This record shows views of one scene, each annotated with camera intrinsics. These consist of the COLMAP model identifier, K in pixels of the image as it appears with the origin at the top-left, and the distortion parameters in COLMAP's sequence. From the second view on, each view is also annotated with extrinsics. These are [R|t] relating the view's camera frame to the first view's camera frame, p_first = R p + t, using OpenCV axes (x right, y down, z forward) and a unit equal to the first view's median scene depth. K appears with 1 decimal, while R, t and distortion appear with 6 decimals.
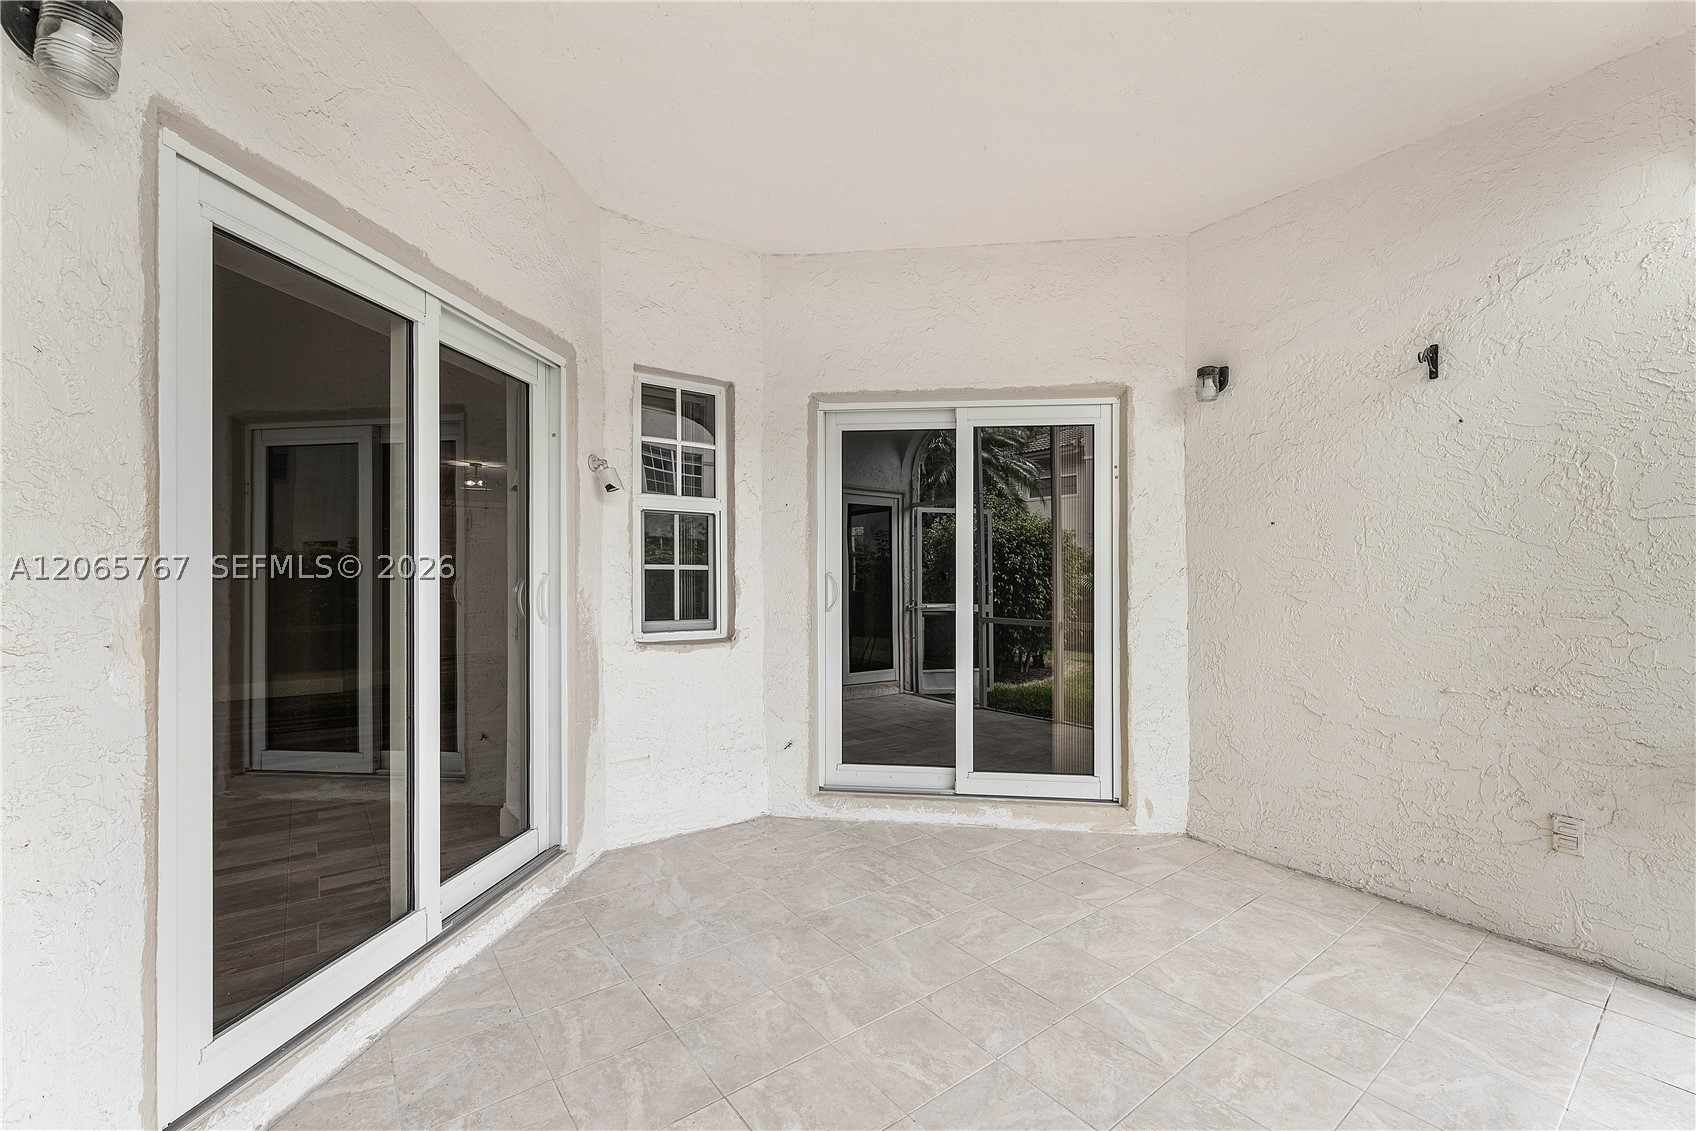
lens RADIAL K [[692.0, 0, 856.7], [0, 692.0, 576.3], [0, 0, 1]] dist [0.000203, -0.000060]
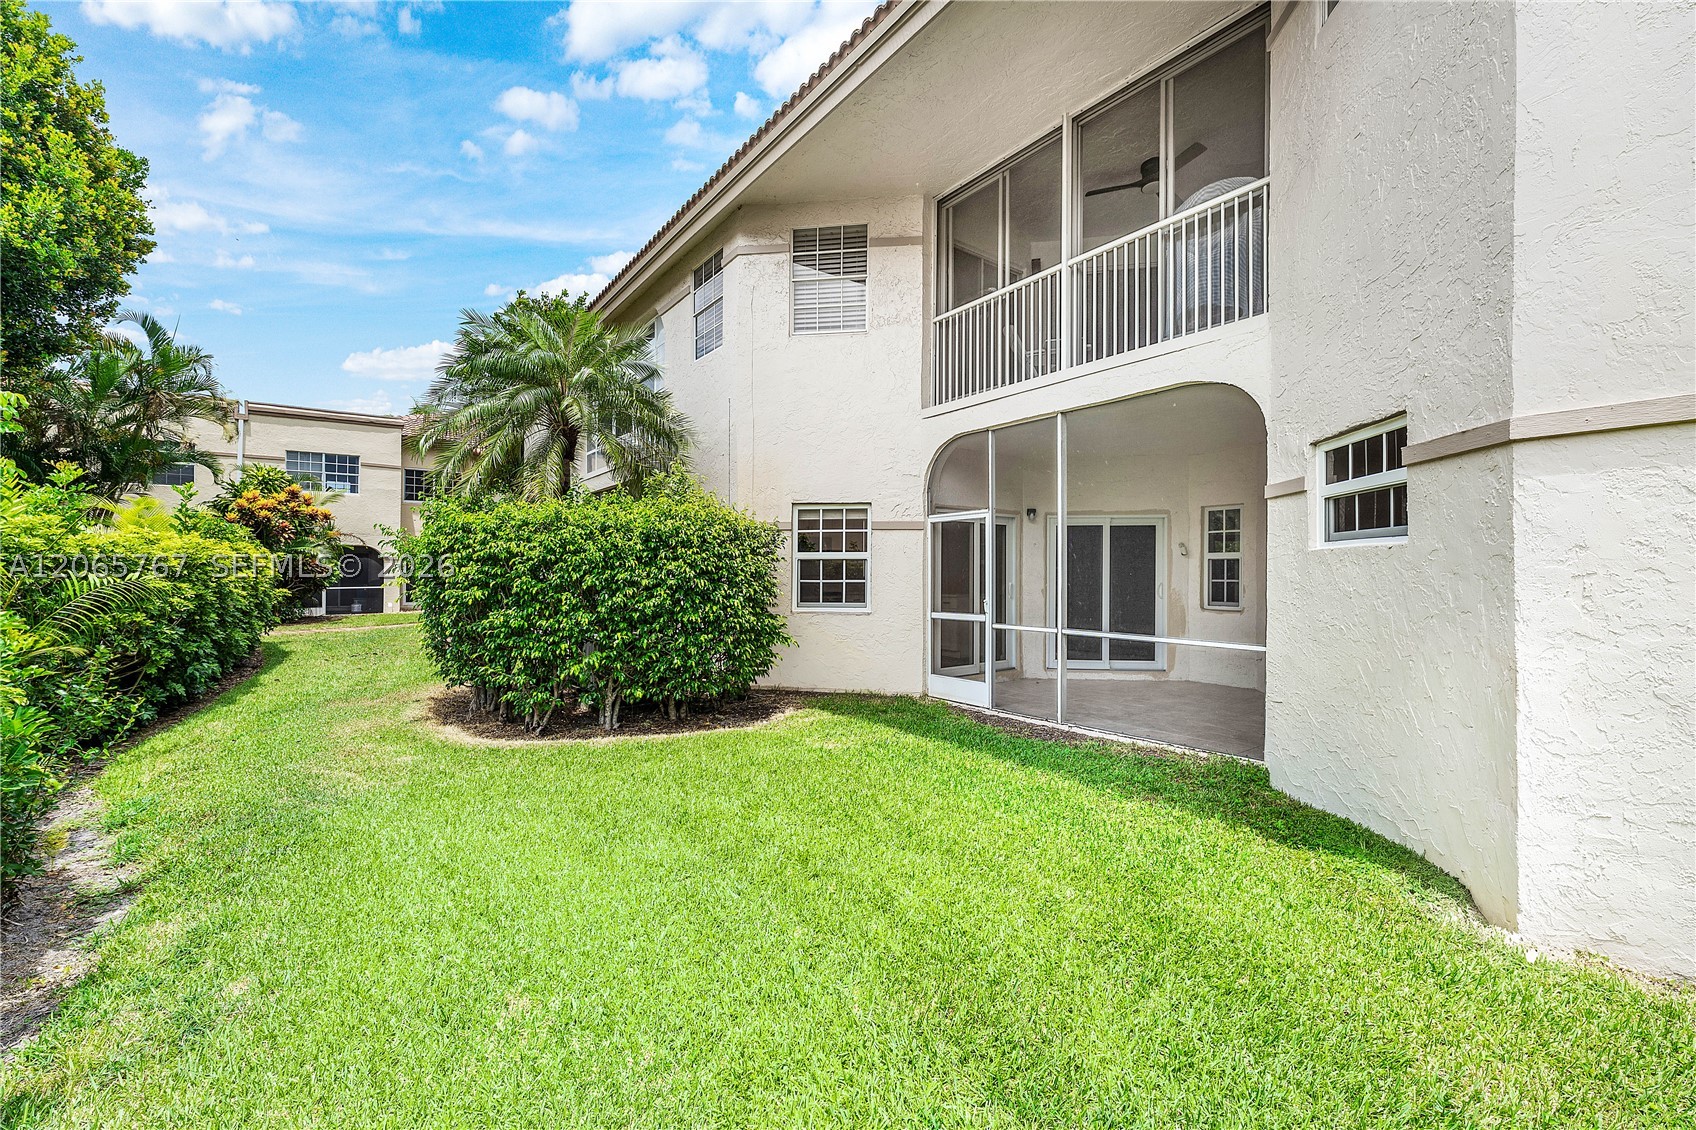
lens RADIAL K [[681.0, 0, 842.6], [0, 681.0, 566.1], [0, 0, 1]] dist [-0.000723, -0.000127]
pose [[-0.006523, -0.010375, -0.999925, 2.204906], [-0.004656, 0.999936, -0.010345, -0.034197], [0.999968, 0.004588, -0.006571, -0.359688]]
